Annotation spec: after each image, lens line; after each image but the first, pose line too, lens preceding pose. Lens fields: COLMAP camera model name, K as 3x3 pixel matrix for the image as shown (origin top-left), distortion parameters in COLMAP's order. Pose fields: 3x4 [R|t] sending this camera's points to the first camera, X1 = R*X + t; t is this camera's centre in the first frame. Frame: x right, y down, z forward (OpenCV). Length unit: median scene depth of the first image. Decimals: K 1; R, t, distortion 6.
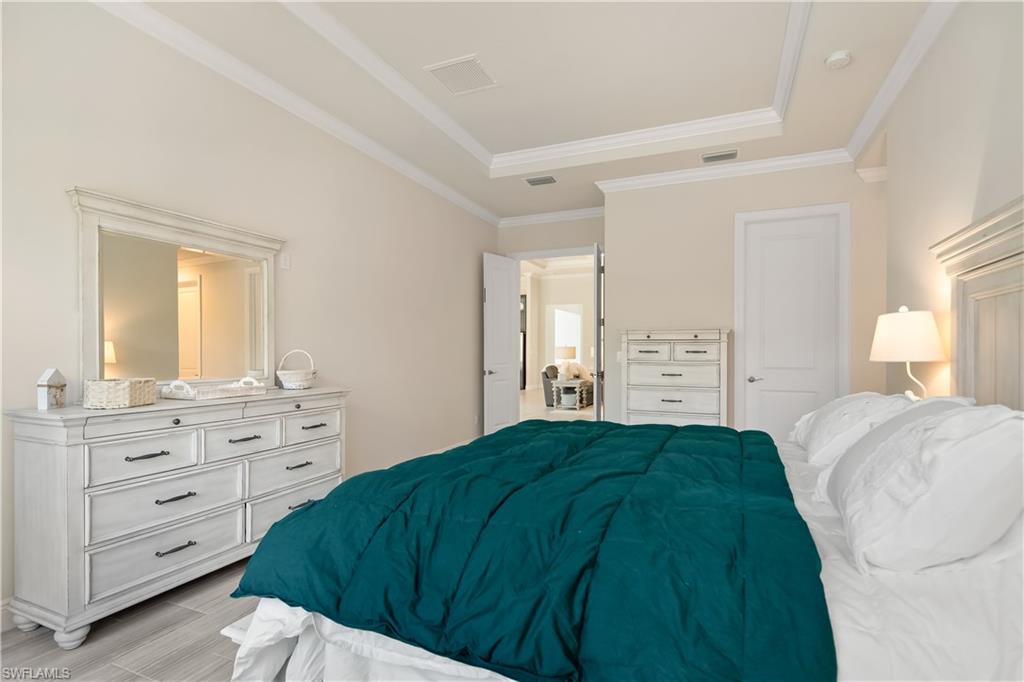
lens RADIAL K [[494.6, 0, 506.4], [0, 494.6, 342.3], [0, 0, 1]] dist [-0.003673, -0.002081]
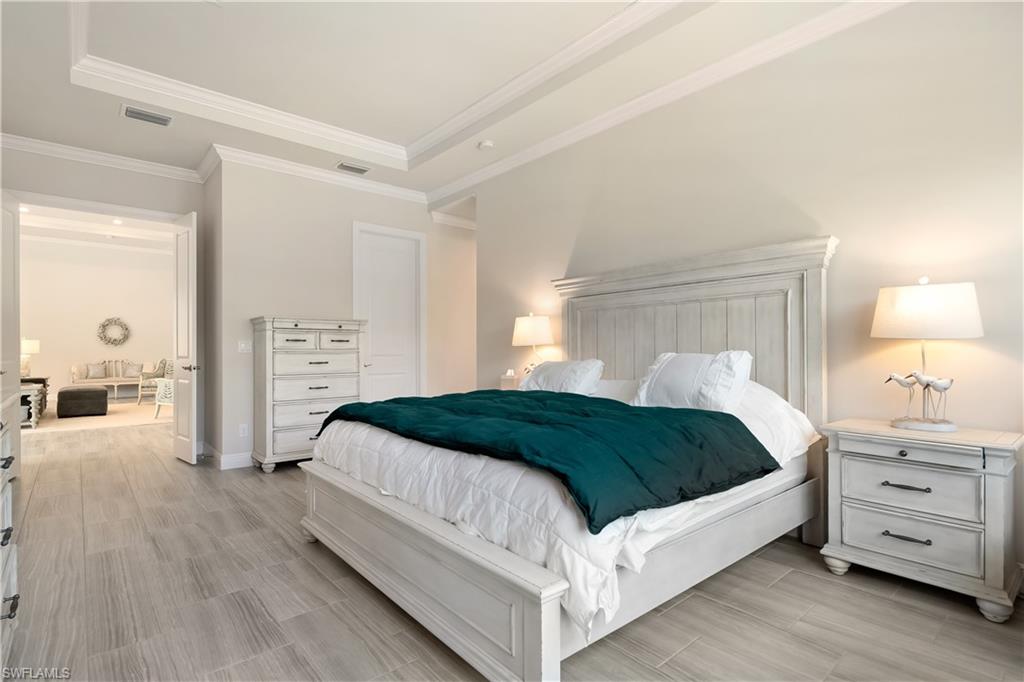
lens RADIAL K [[507.2, 0, 503.0], [0, 507.2, 343.2], [0, 0, 1]] dist [-0.001893, -0.000883]
pose [[0.434967, 0.011415, 0.900374, -0.459336], [-0.015058, 0.999872, -0.005402, 0.024482], [-0.900321, -0.011208, 0.435083, 0.184650]]
